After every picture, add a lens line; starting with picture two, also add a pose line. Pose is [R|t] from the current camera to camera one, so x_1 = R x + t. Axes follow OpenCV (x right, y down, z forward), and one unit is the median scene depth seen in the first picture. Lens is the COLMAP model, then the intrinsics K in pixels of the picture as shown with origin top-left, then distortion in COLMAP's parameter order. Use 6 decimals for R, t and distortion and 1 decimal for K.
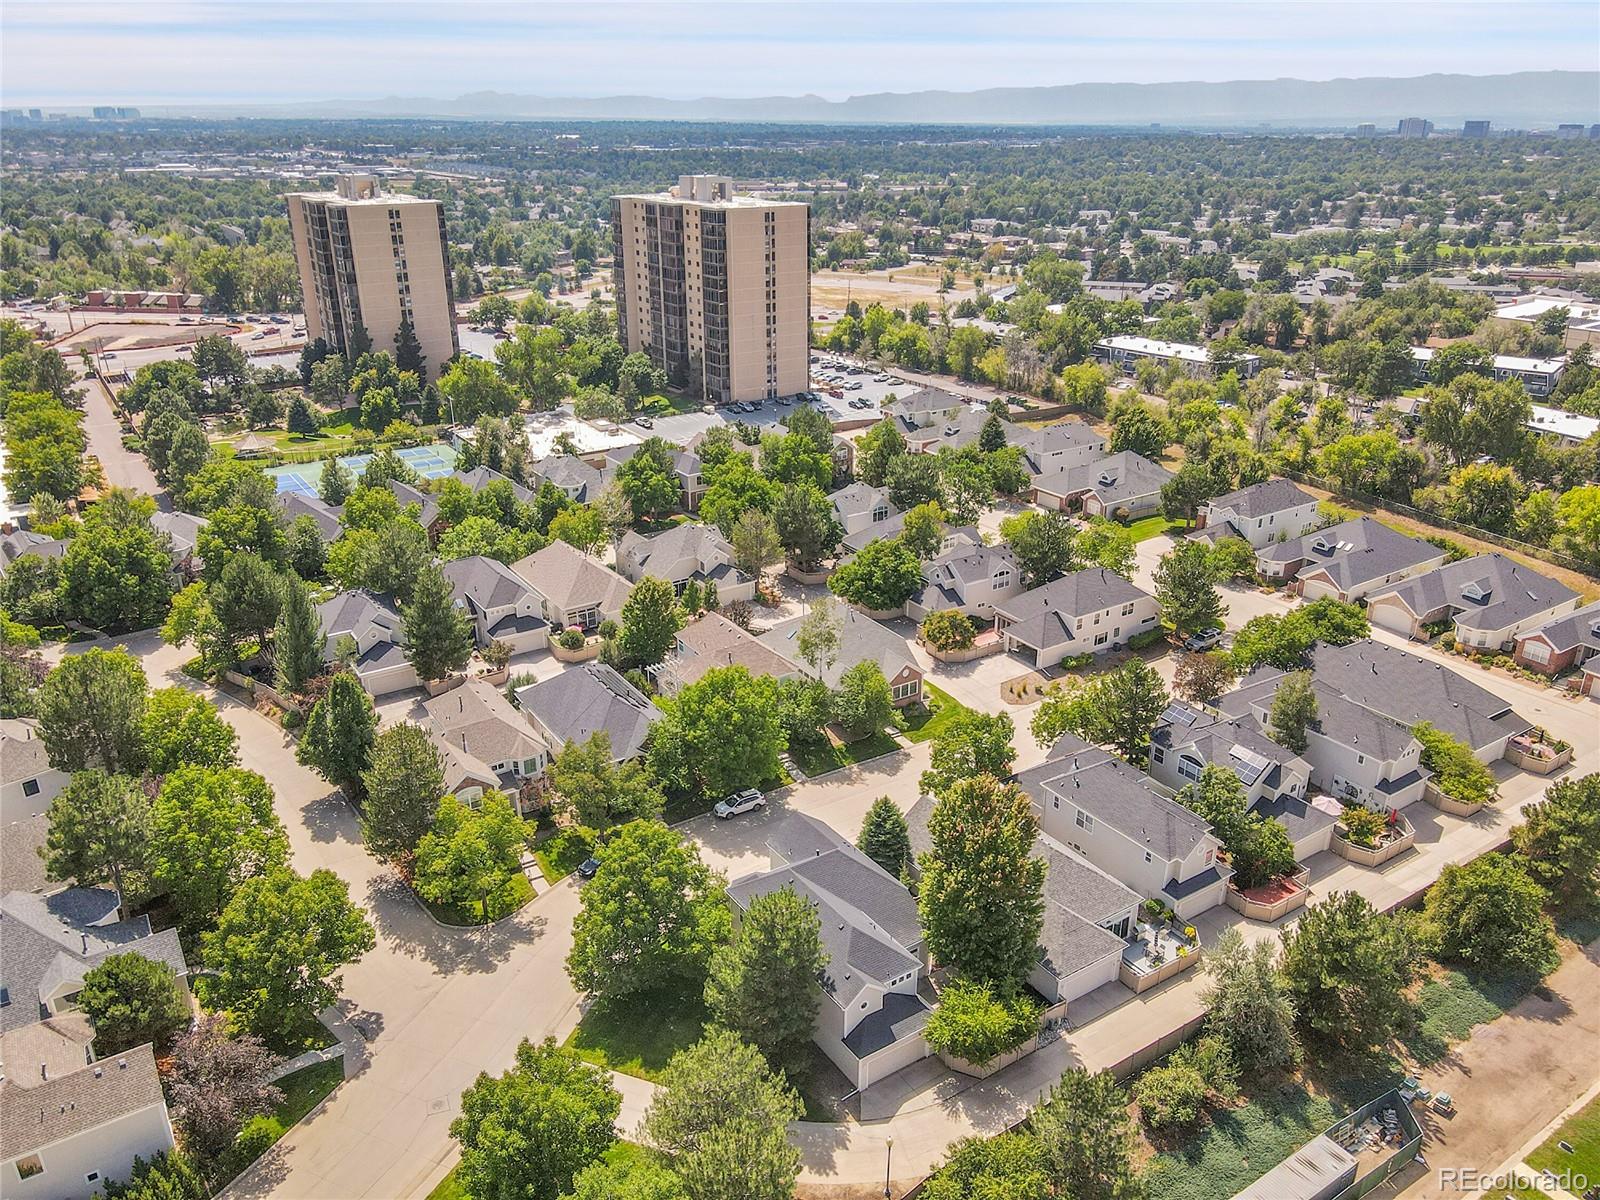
lens RADIAL K [[1184.5, 0, 793.0], [0, 1184.5, 596.5], [0, 0, 1]] dist [-0.037822, 0.113556]
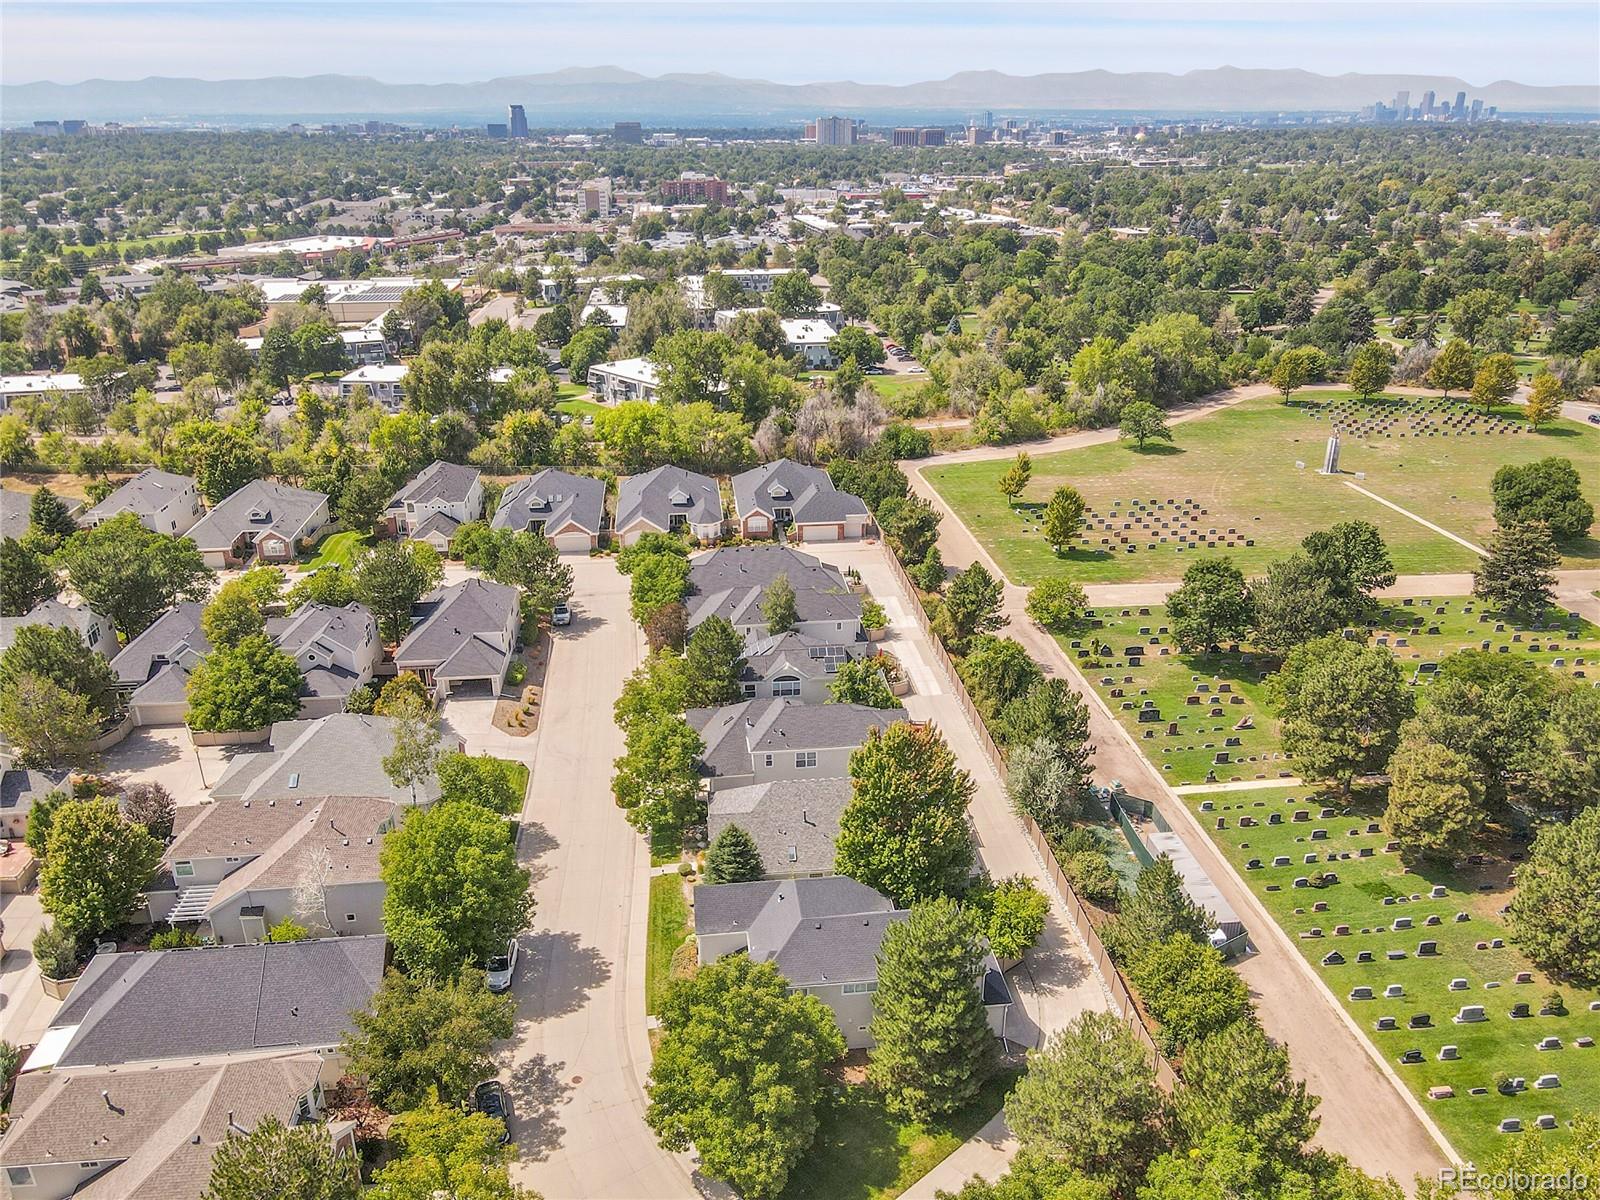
lens RADIAL K [[1173.5, 0, 794.2], [0, 1173.5, 598.2], [0, 0, 1]] dist [0.003839, 0.010455]
pose [[0.470898, -0.339086, 0.814418, -0.329655], [0.332789, 0.923252, 0.191981, -0.088480], [-0.817011, 0.180625, 0.547601, 0.220587]]
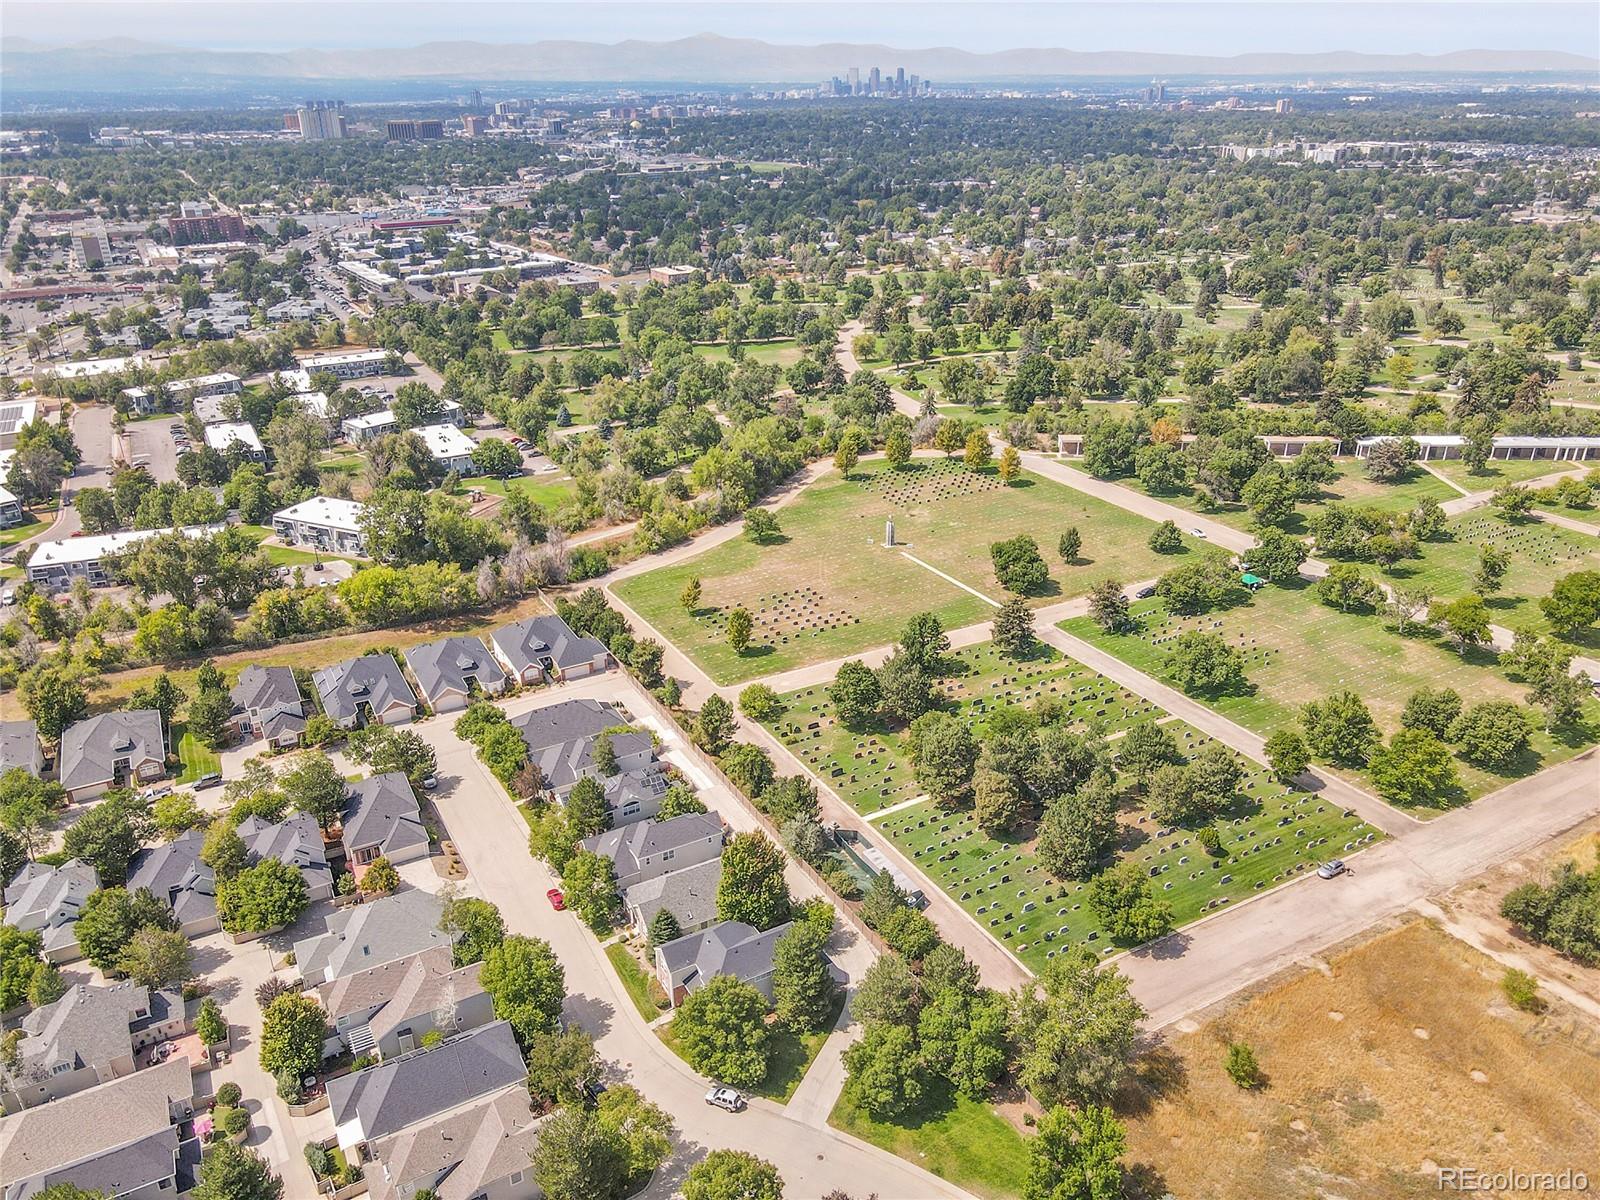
lens RADIAL K [[1184.5, 0, 793.0], [0, 1184.5, 596.5], [0, 0, 1]] dist [-0.037822, 0.113556]
pose [[0.092241, -0.402759, 0.910646, -0.690785], [0.381666, 0.858996, 0.341256, -0.393065], [-0.919686, 0.316085, 0.232954, 0.155839]]
